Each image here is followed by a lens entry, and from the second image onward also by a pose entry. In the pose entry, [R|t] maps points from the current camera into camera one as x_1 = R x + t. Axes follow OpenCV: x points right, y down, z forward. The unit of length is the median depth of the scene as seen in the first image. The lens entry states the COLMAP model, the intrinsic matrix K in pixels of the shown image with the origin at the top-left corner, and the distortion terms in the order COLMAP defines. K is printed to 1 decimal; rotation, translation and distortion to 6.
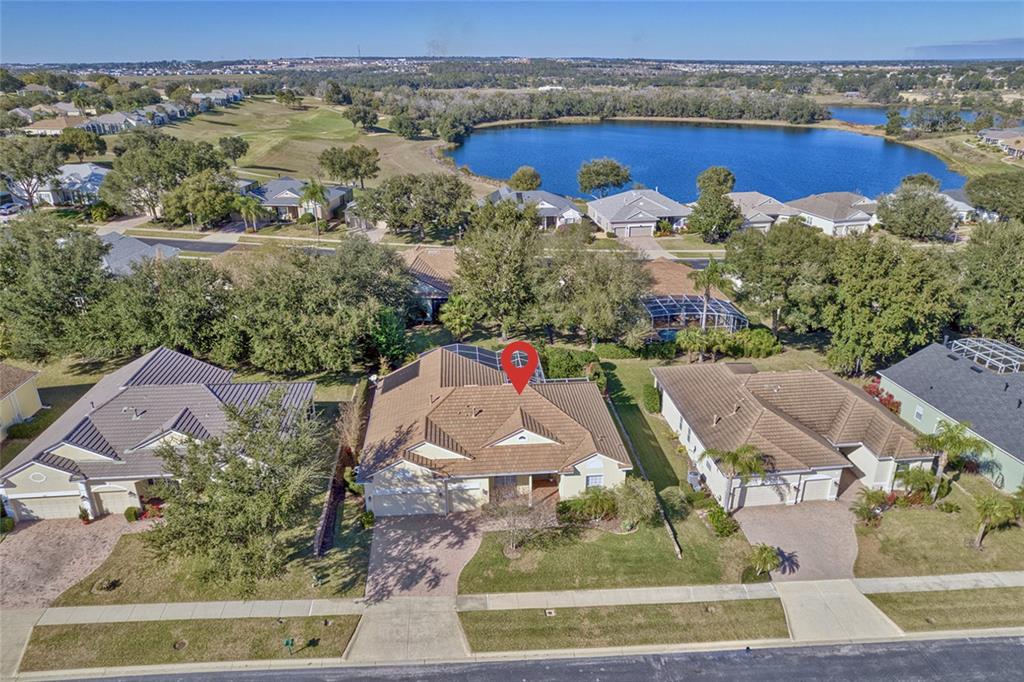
lens RADIAL K [[677.1, 0, 532.9], [0, 677.1, 344.0], [0, 0, 1]] dist [-0.075085, 0.066470]
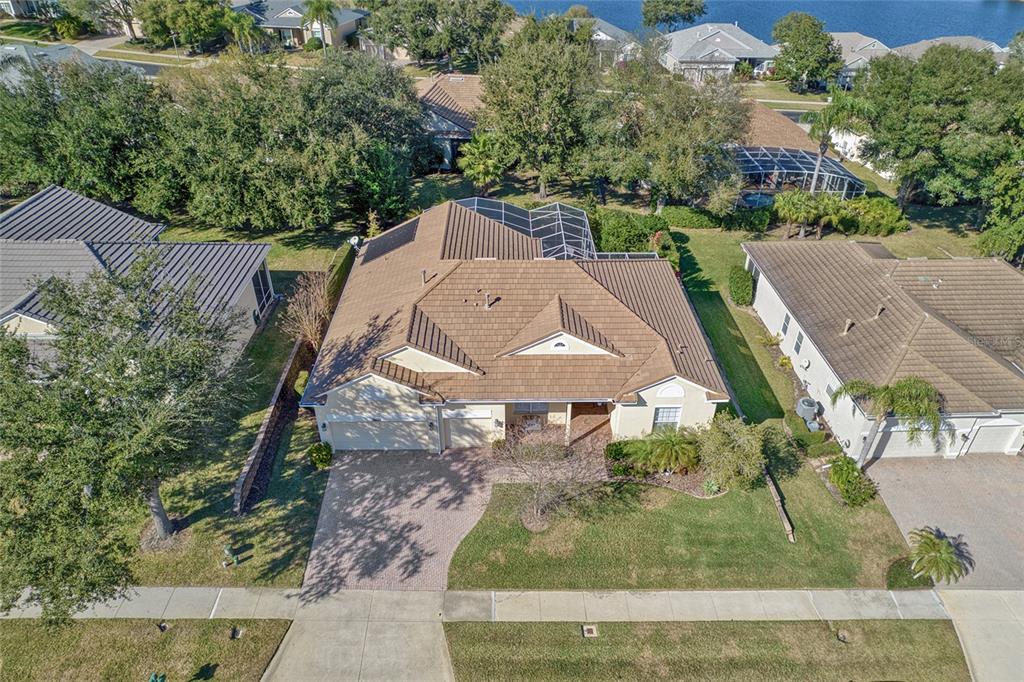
lens RADIAL K [[677.1, 0, 532.9], [0, 677.1, 344.0], [0, 0, 1]] dist [-0.075085, 0.066470]
pose [[0.997293, 0.050857, -0.053099, -0.006041], [-0.039480, 0.979650, 0.196791, 0.010759], [0.062026, -0.194162, 0.979006, 0.315602]]
